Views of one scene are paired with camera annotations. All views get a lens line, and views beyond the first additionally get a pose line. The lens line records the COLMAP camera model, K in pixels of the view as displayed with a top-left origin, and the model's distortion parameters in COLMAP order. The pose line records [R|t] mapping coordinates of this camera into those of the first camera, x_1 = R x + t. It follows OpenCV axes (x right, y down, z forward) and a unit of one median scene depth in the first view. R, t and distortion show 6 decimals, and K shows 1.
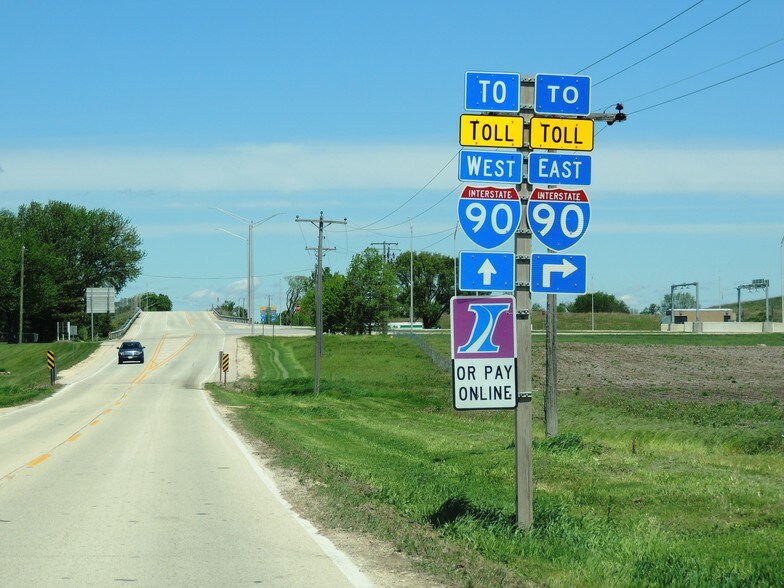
lens RADIAL K [[3068.3, 0, 392.0], [0, 3068.3, 294.0], [0, 0, 1]] dist [0.255364, 4.515624]
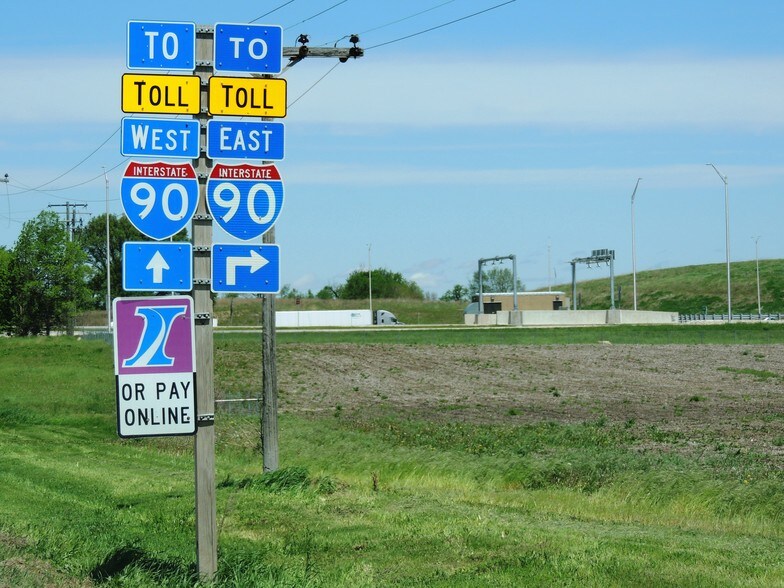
lens RADIAL K [[3757.9, 0, 393.4], [0, 3757.9, 304.8], [0, 0, 1]] dist [0.312929, 2.905881]
pose [[0.995560, -0.012874, 0.093247, -0.008804], [0.012598, 0.999914, 0.003548, 0.004091], [-0.093285, -0.002358, 0.995637, 0.136856]]
